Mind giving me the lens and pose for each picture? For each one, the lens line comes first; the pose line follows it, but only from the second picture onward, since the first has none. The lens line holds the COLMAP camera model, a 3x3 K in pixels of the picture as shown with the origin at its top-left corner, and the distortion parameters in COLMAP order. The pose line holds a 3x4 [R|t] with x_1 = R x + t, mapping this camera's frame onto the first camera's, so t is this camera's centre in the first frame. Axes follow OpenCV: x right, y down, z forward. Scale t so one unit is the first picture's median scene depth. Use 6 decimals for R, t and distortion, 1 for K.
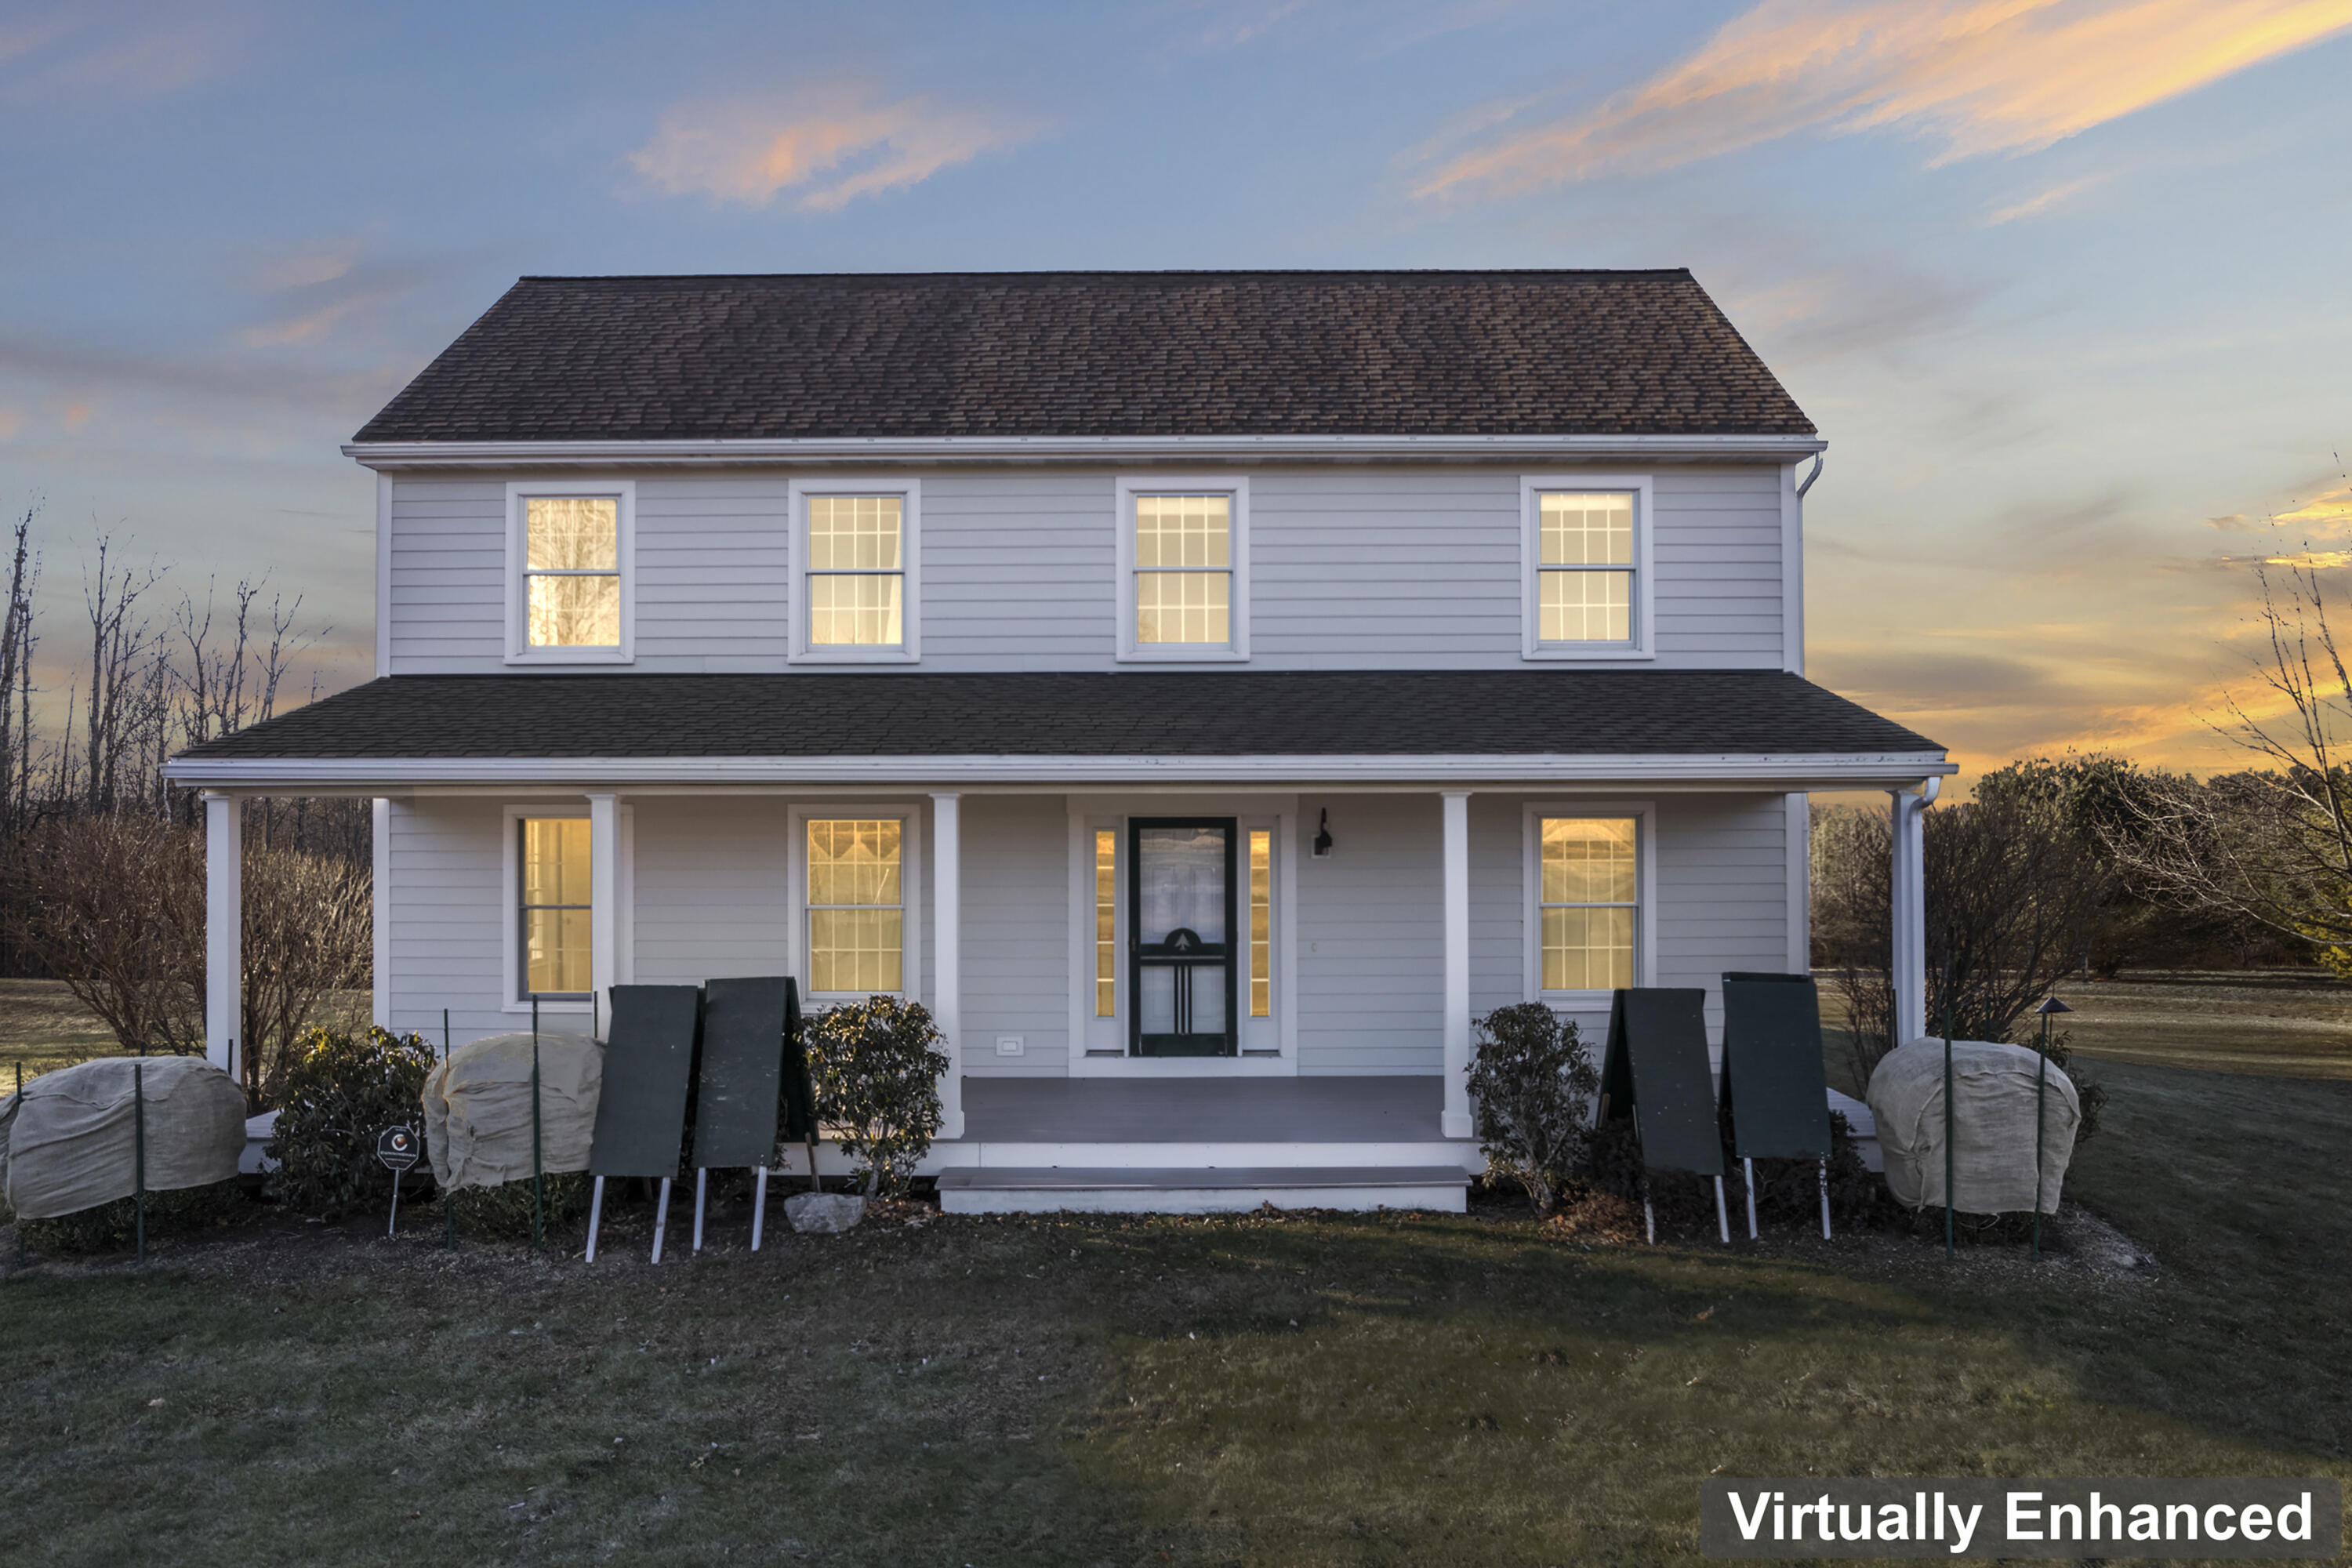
lens RADIAL K [[1509.3, 0, 1176.0], [0, 1509.3, 784.0], [0, 0, 1]] dist [-0.026453, 0.003393]
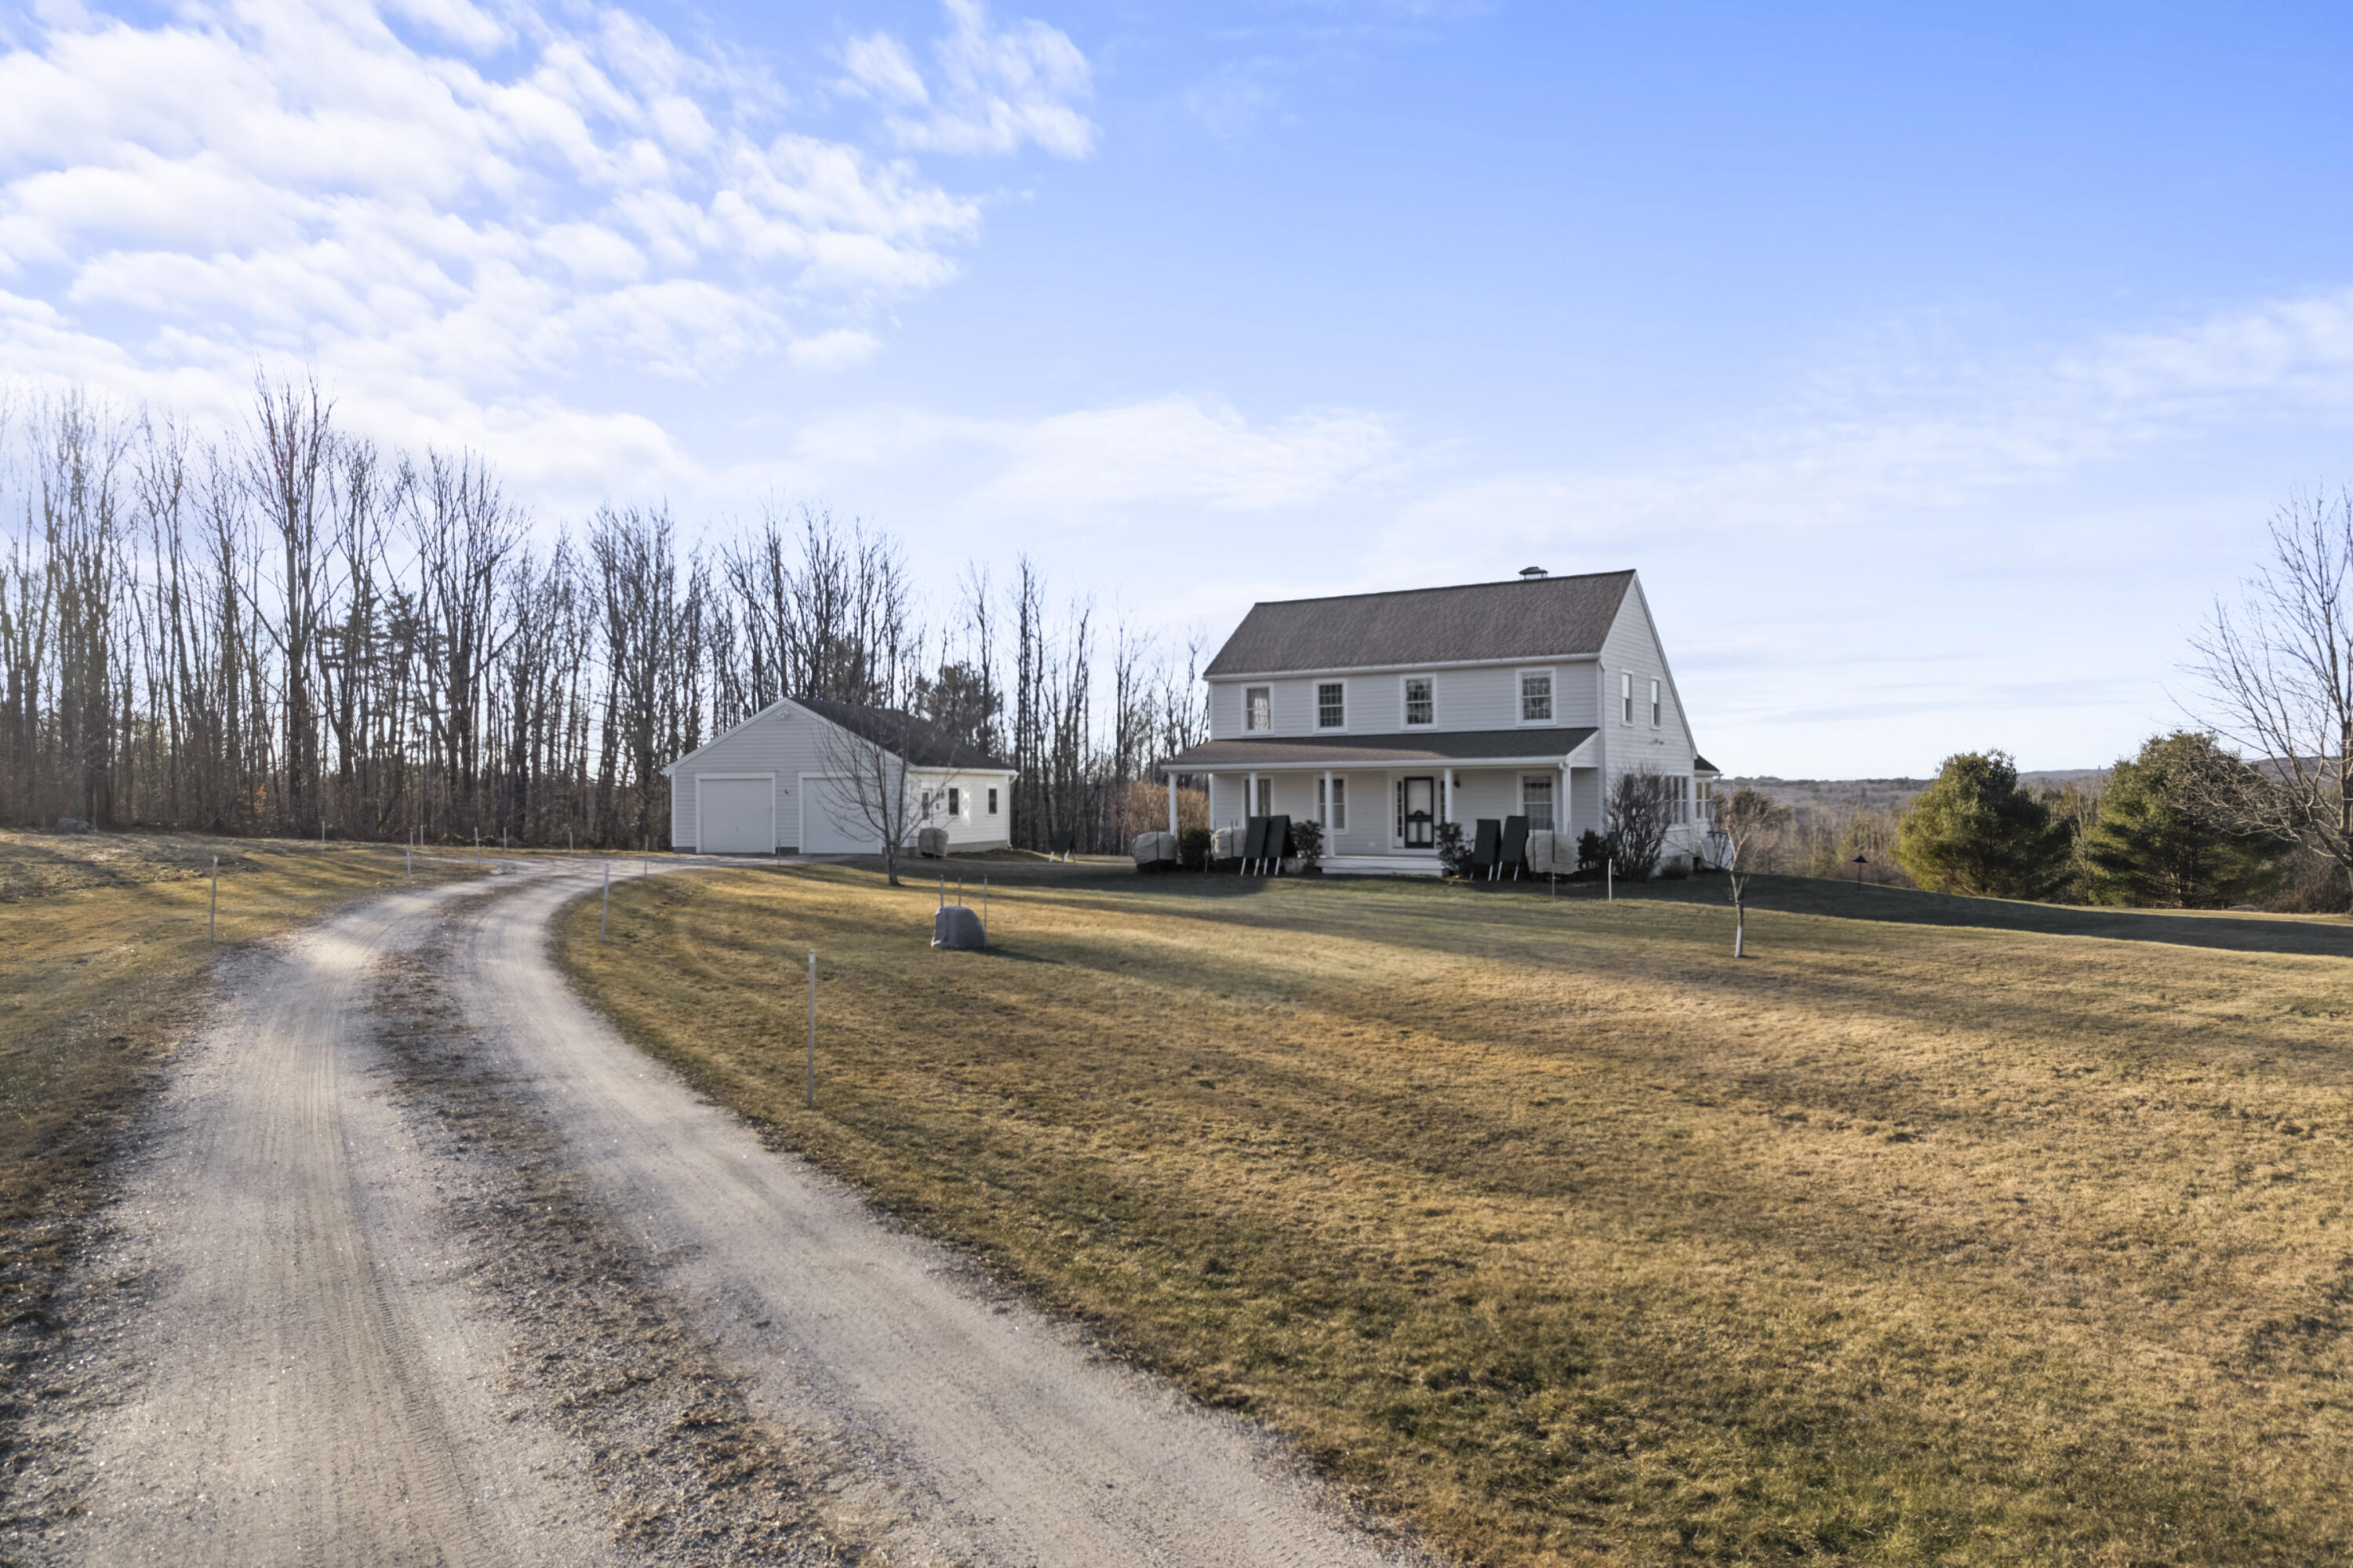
lens RADIAL K [[1510.0, 0, 1176.5], [0, 1510.0, 784.0], [0, 0, 1]] dist [-0.026453, 0.003393]
pose [[0.838071, -0.008757, -0.545492, 1.754063], [0.018084, 0.999768, 0.011734, -0.013985], [0.545262, -0.019699, 0.838034, -2.655448]]
